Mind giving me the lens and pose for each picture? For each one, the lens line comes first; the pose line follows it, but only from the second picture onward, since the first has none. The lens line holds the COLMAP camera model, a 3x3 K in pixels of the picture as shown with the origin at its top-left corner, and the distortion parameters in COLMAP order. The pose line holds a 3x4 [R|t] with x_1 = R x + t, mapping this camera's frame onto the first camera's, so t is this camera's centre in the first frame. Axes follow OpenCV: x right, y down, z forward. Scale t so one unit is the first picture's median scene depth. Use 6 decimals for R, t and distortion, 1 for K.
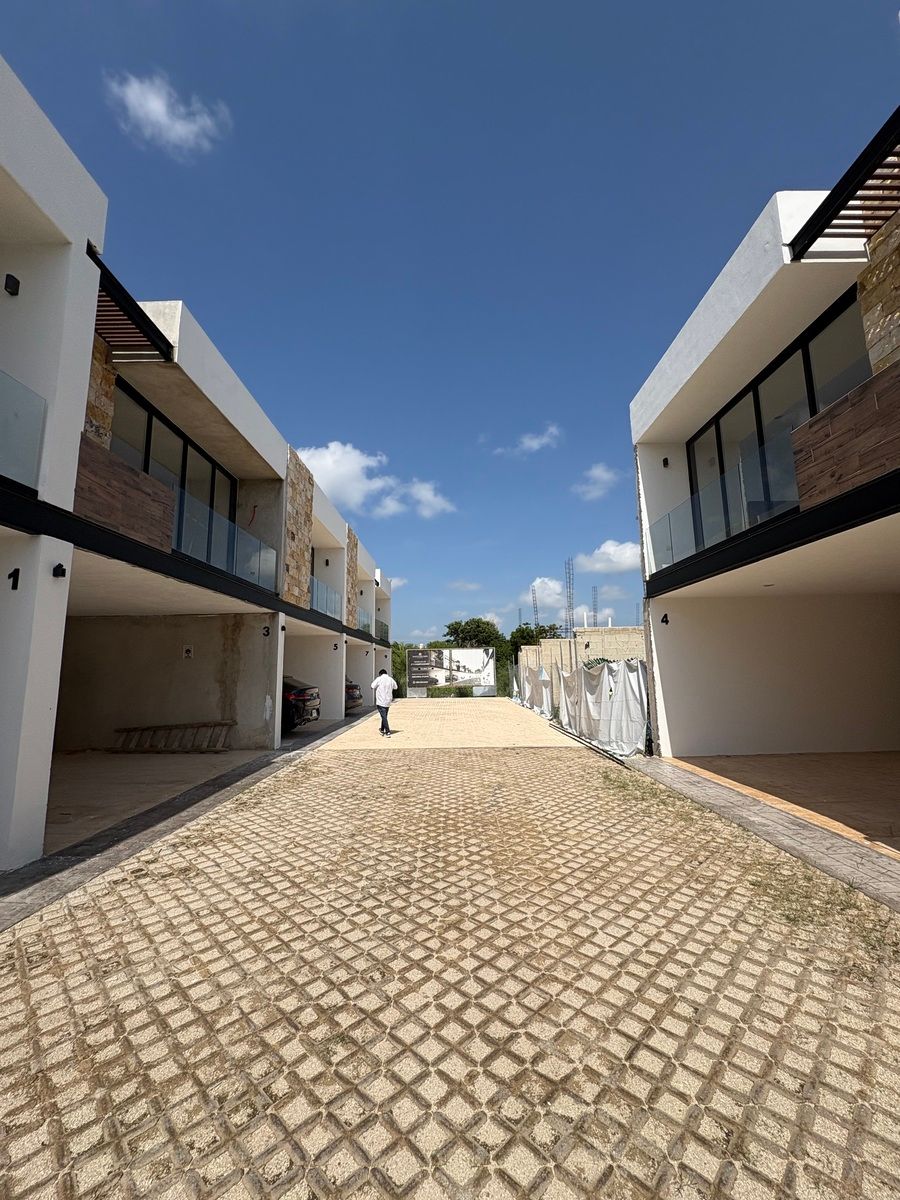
lens RADIAL K [[477.5, 0, 452.2], [0, 477.5, 595.2], [0, 0, 1]] dist [-0.007298, 0.000132]
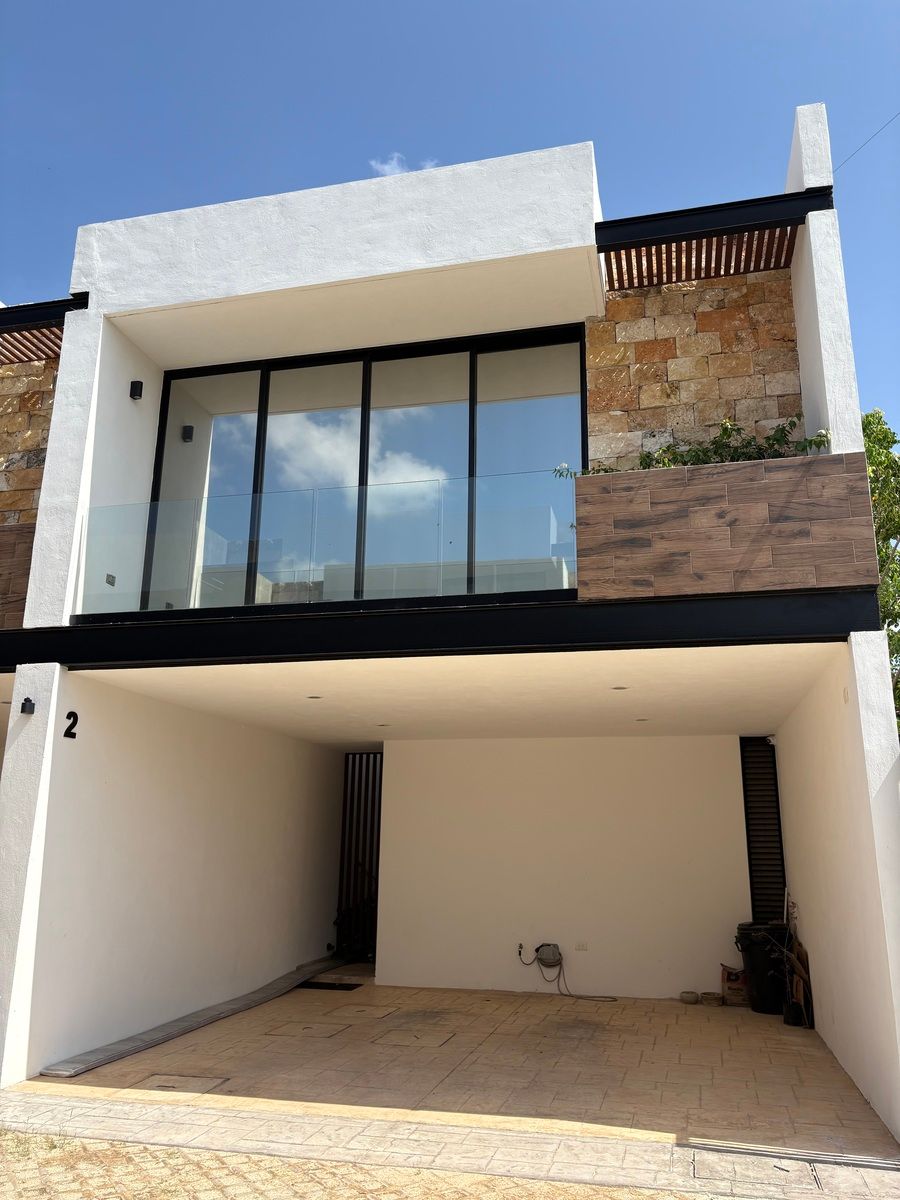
lens RADIAL K [[895.6, 0, 448.9], [0, 895.6, 603.6], [0, 0, 1]] dist [0.010165, 0.001211]
pose [[0.229803, 0.264434, 0.936624, -0.295381], [-0.154568, 0.960082, -0.233133, 0.093027], [-0.960885, -0.091197, 0.261503, 0.561969]]
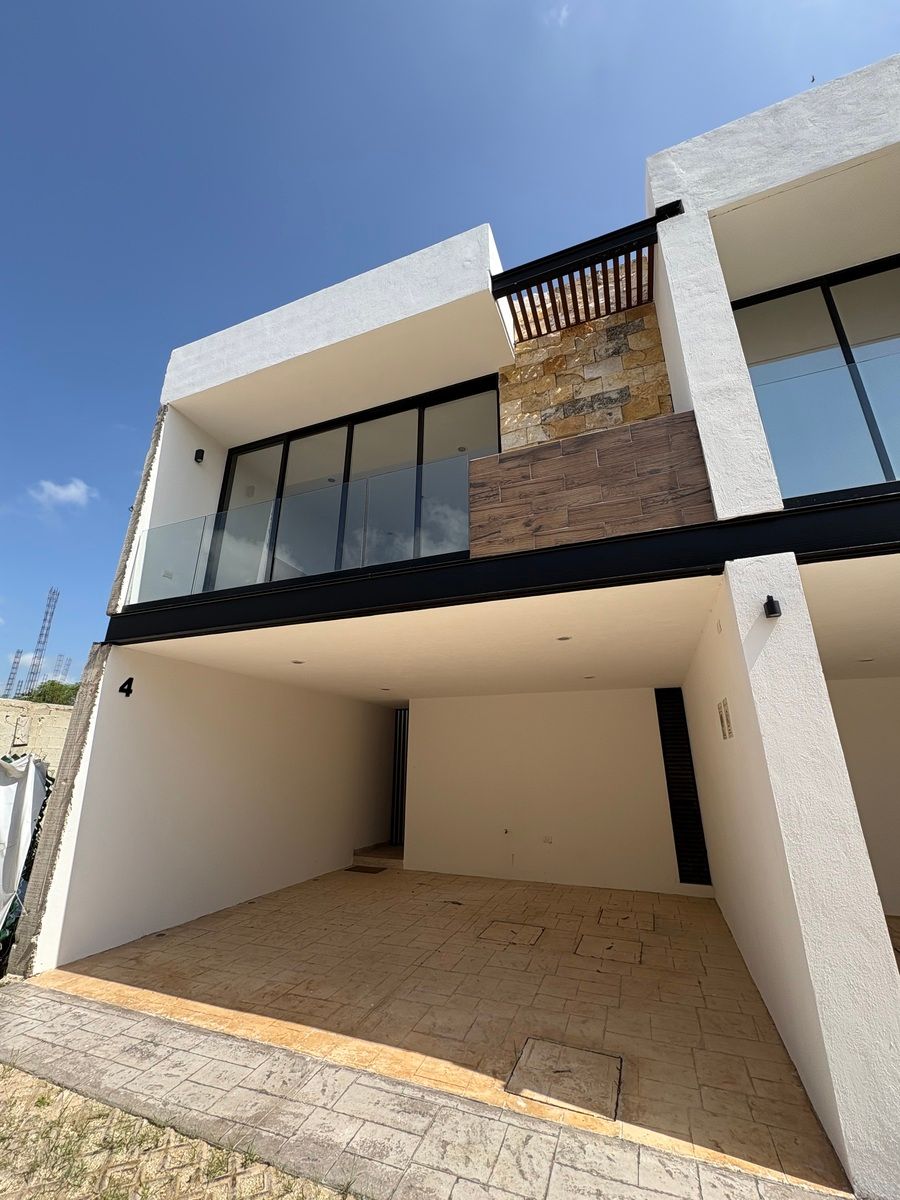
lens RADIAL K [[477.5, 0, 451.4], [0, 477.5, 596.1], [0, 0, 1]] dist [-0.007298, 0.000132]
pose [[0.371868, 0.324551, 0.869701, 0.070466], [-0.151131, 0.945557, -0.288238, 0.061116], [-0.915900, -0.024252, 0.400672, 0.483187]]
